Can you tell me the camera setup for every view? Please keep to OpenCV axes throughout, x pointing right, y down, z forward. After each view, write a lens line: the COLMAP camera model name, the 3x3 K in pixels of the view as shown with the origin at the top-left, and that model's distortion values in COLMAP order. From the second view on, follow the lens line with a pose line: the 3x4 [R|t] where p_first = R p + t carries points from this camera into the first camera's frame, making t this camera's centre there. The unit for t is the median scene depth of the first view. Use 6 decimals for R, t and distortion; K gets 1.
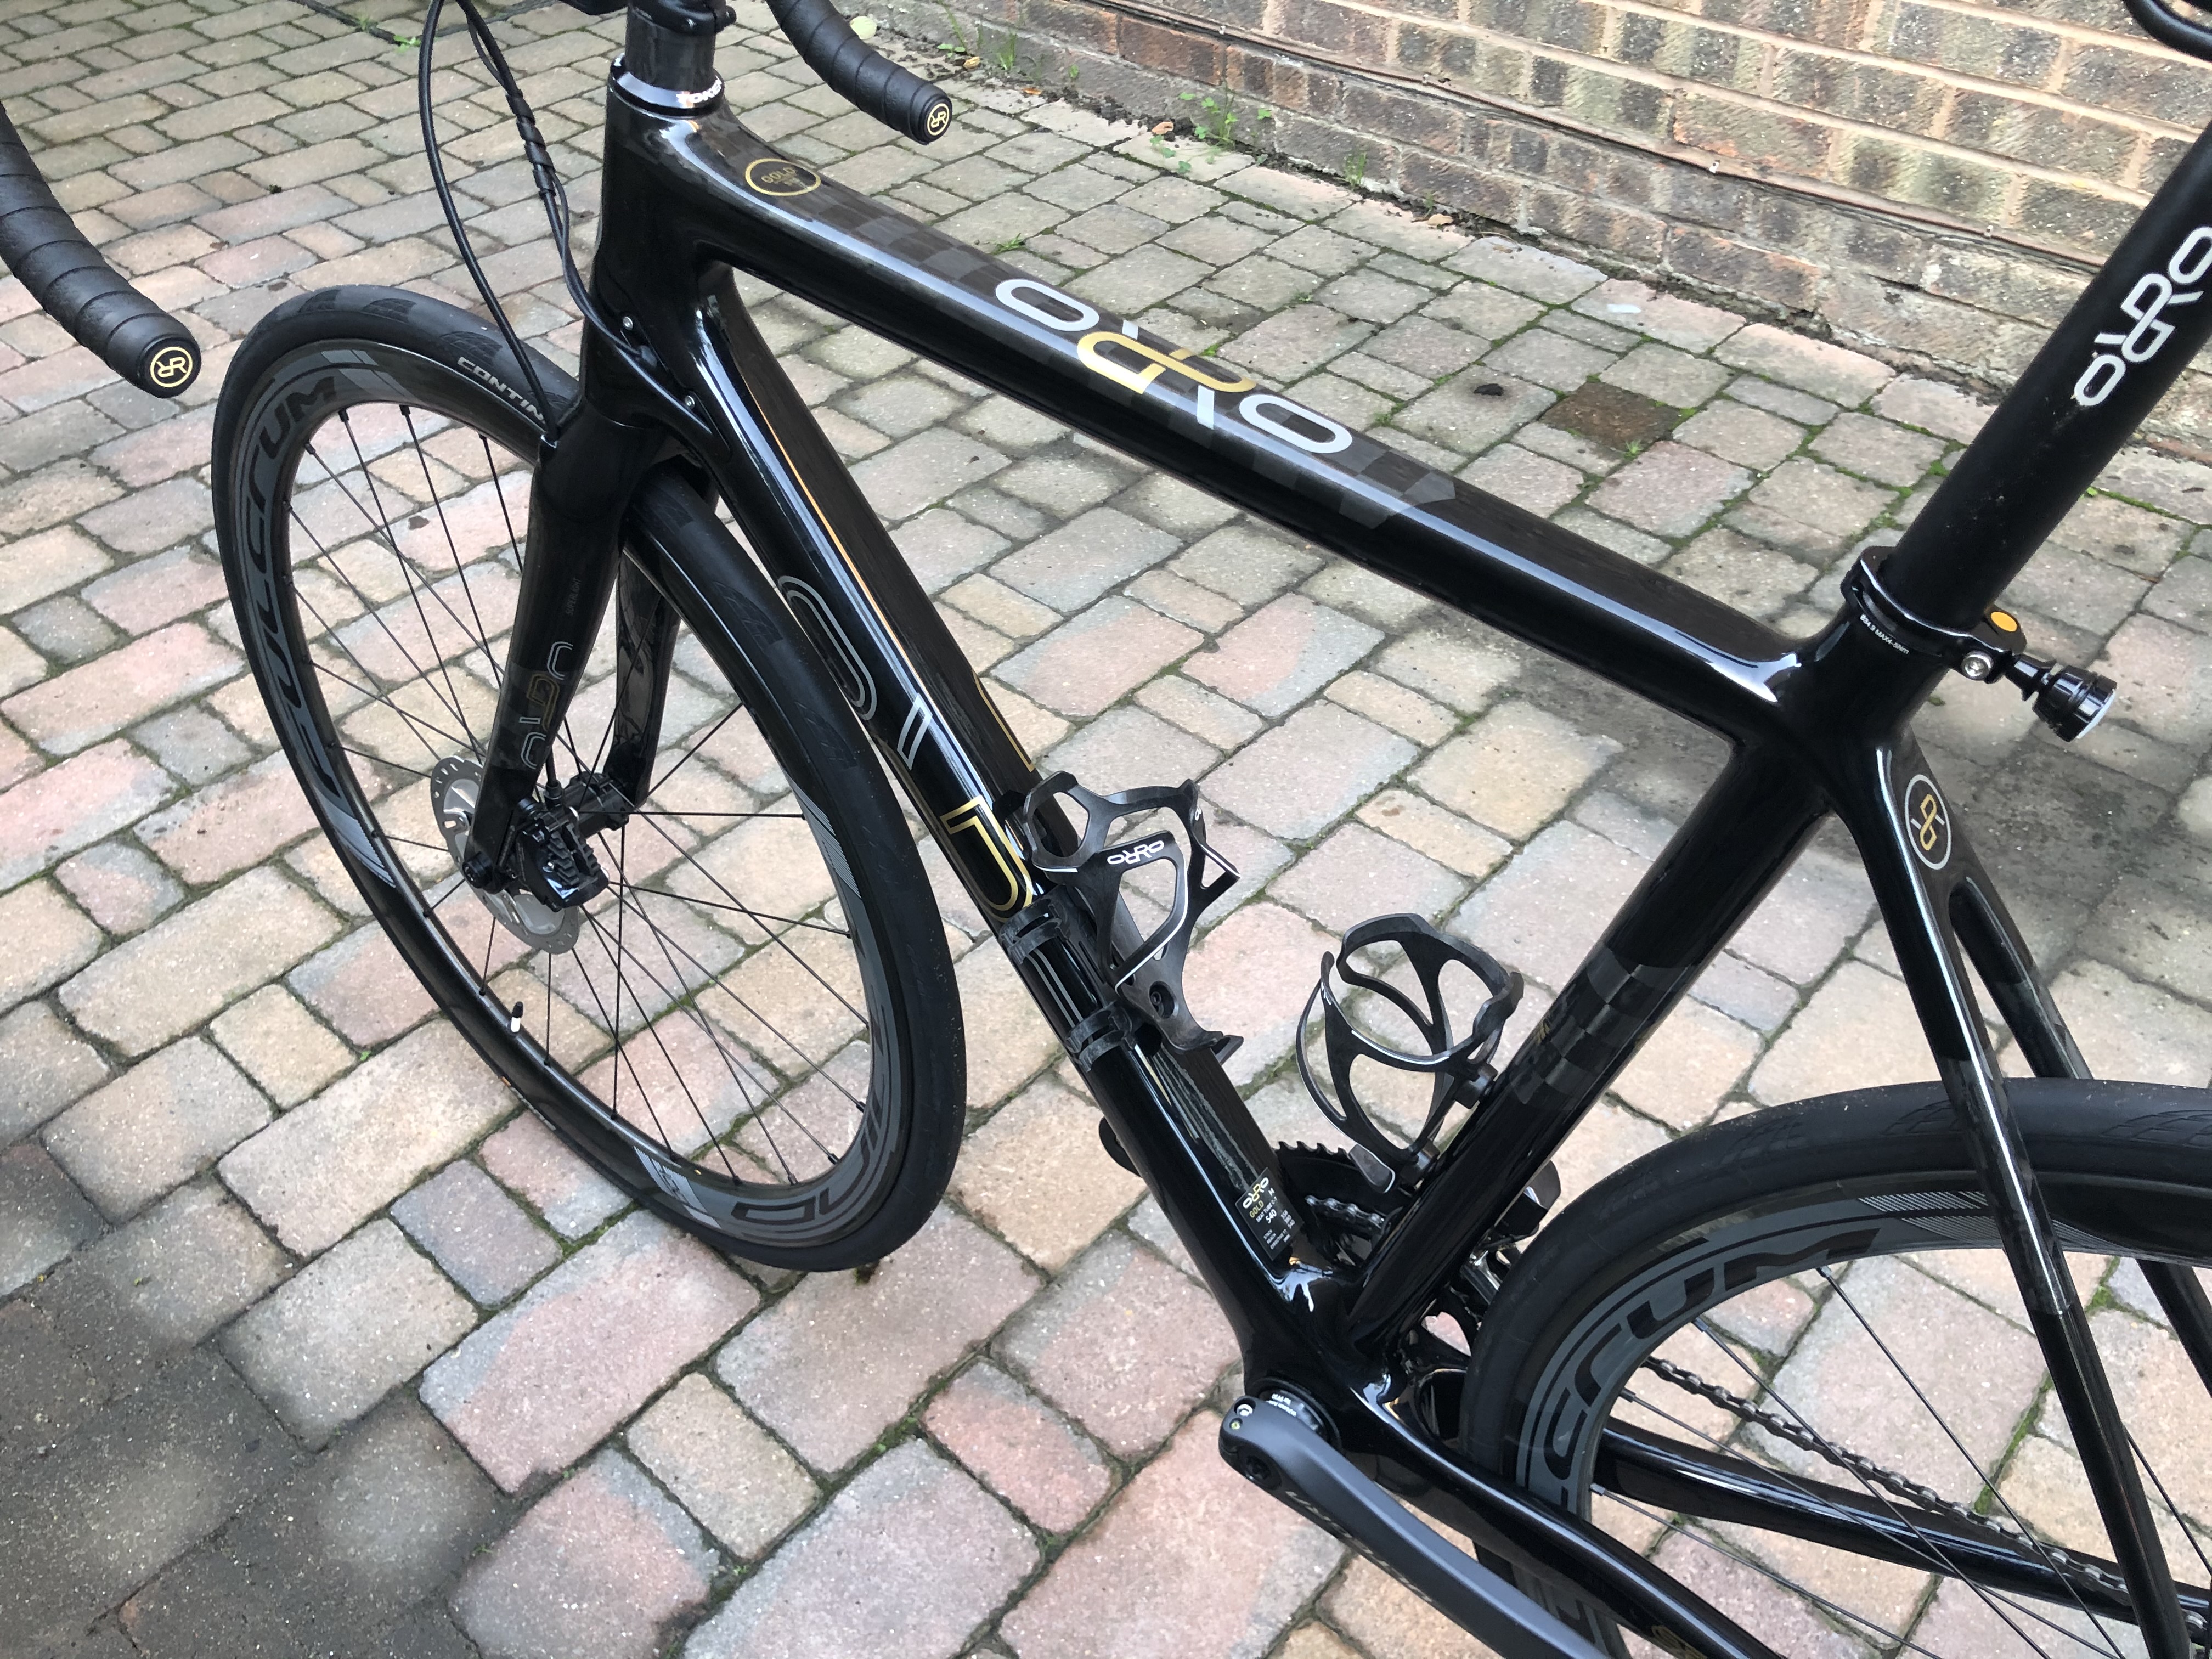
lens RADIAL K [[1819.8, 0, 1106.0], [0, 1819.8, 829.5], [0, 0, 1]] dist [-0.002101, 0.002986]
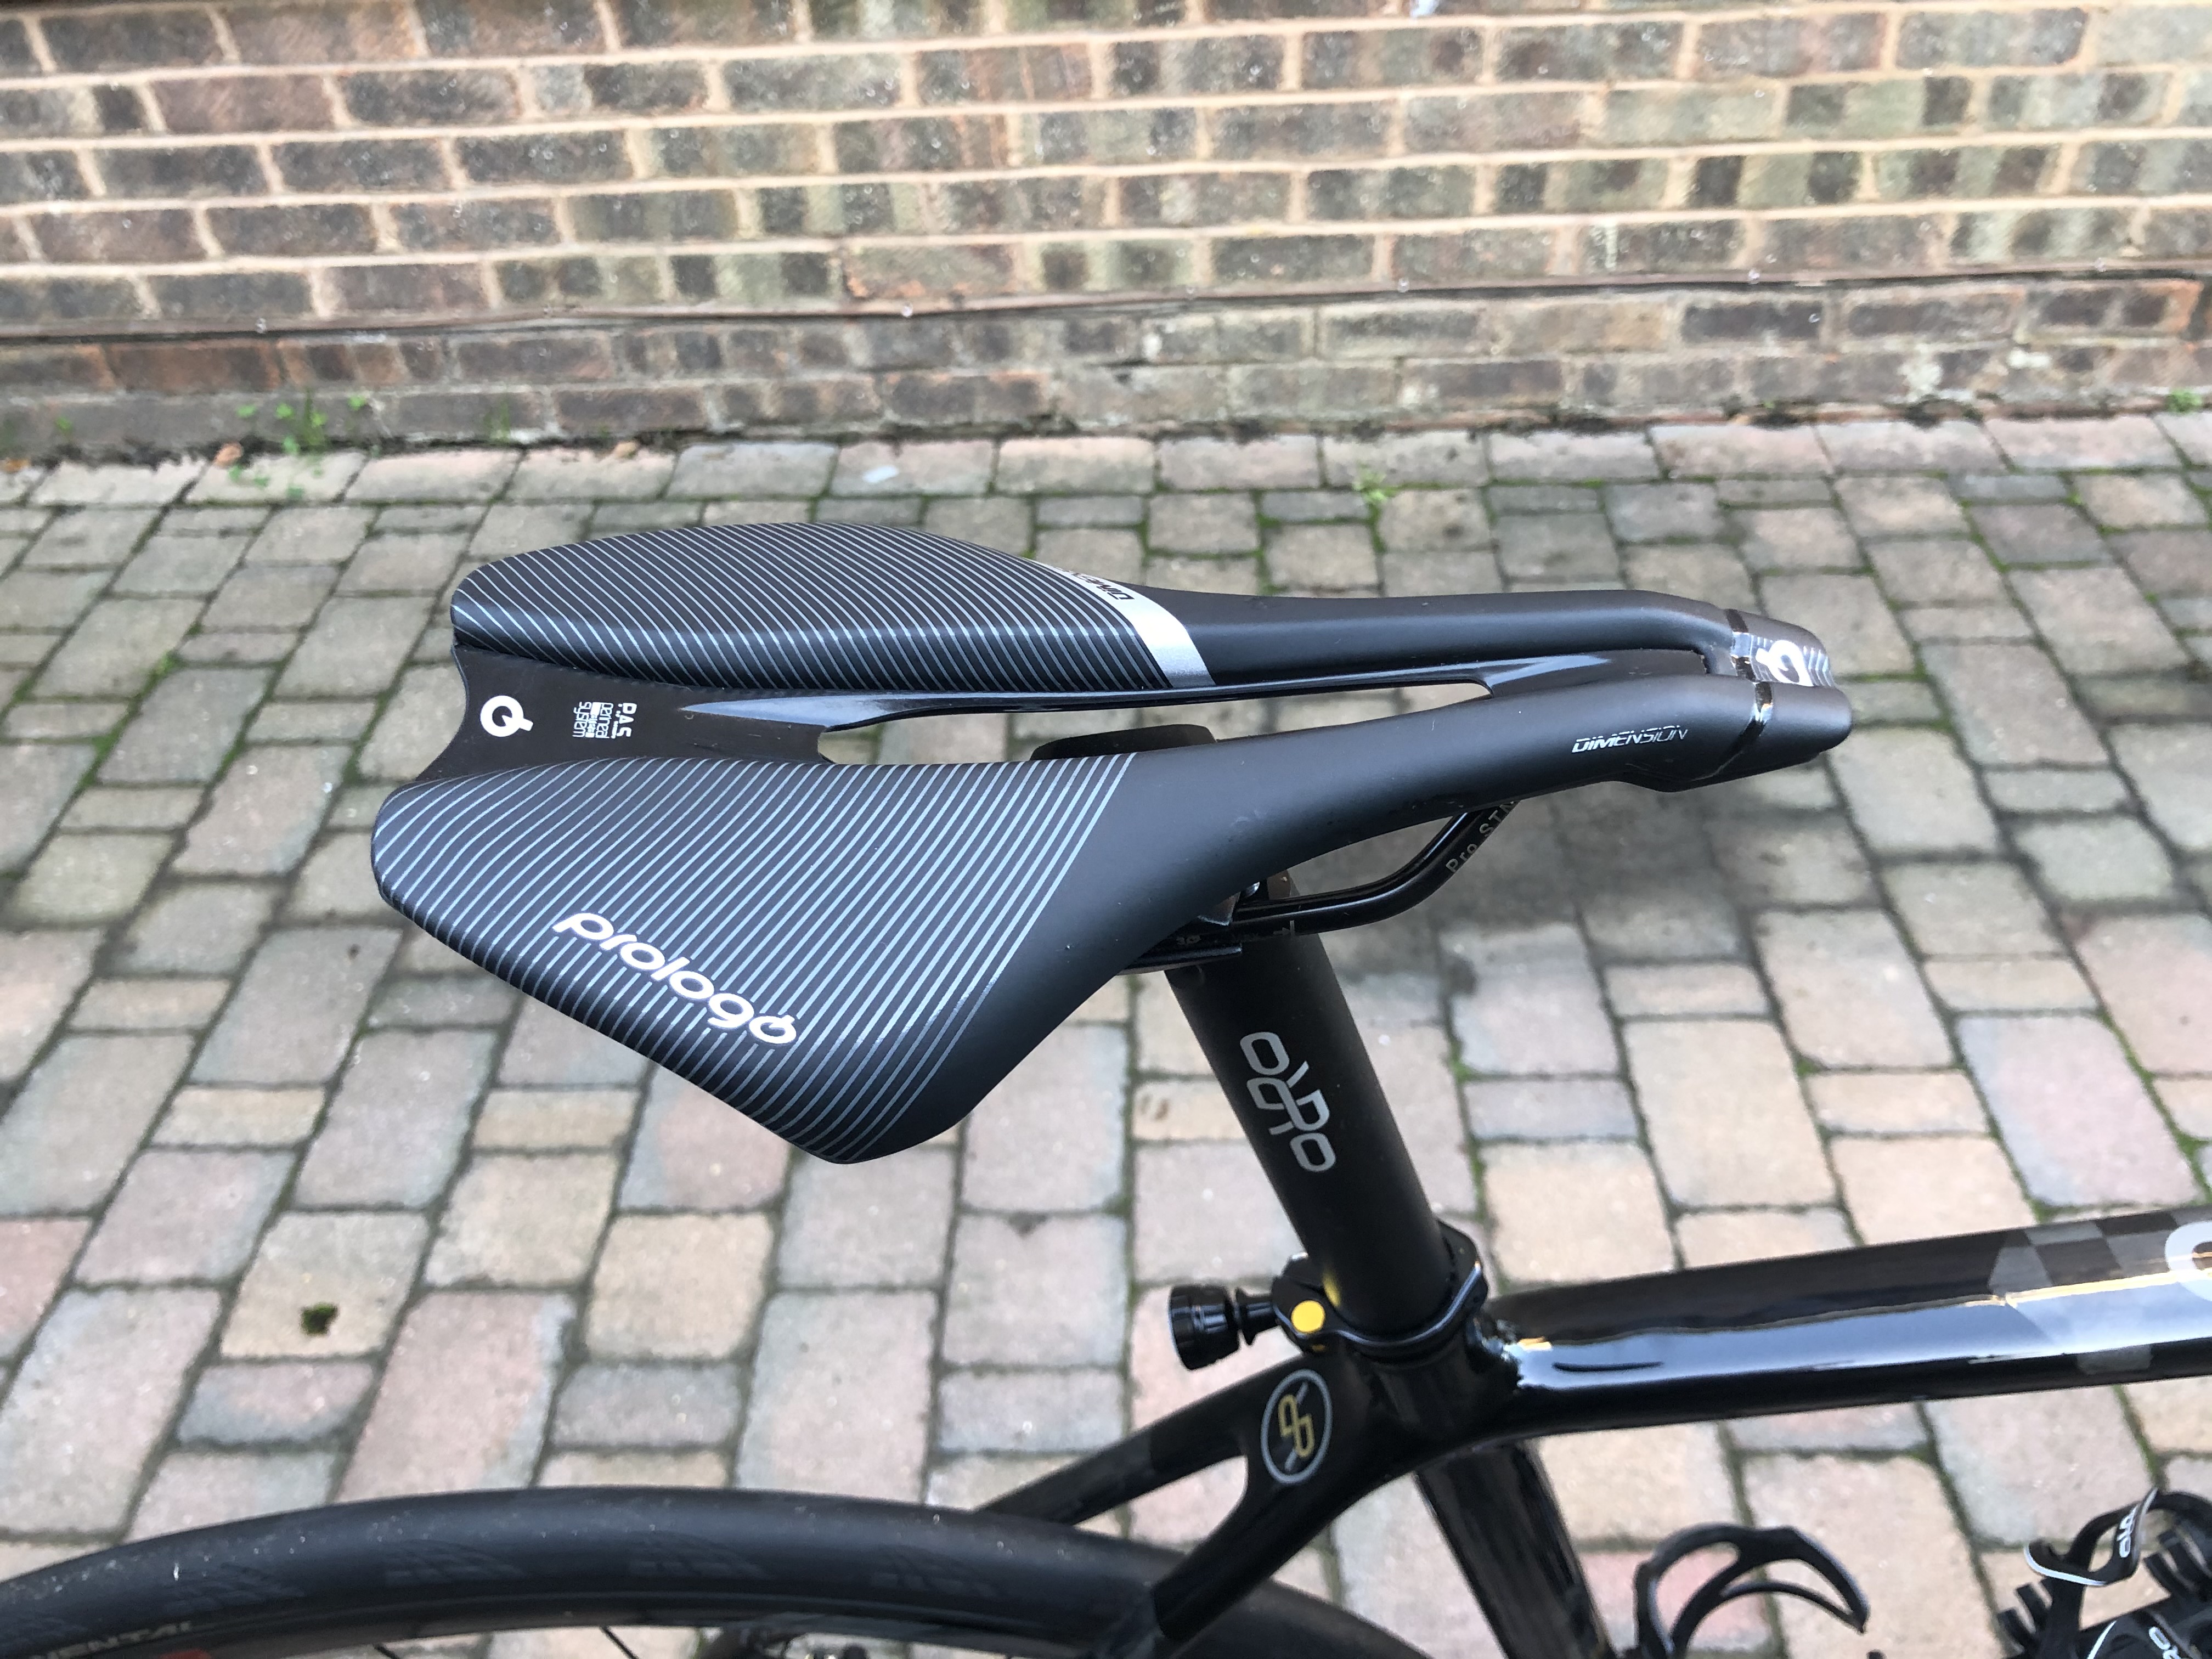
lens RADIAL K [[1845.5, 0, 1106.0], [0, 1845.5, 829.5], [0, 0, 1]] dist [-0.030219, -0.001799]
pose [[0.756335, -0.440835, 0.483344, -0.165303], [0.451130, 0.886536, 0.102642, -0.165201], [-0.473750, 0.140419, 0.869392, 0.139933]]
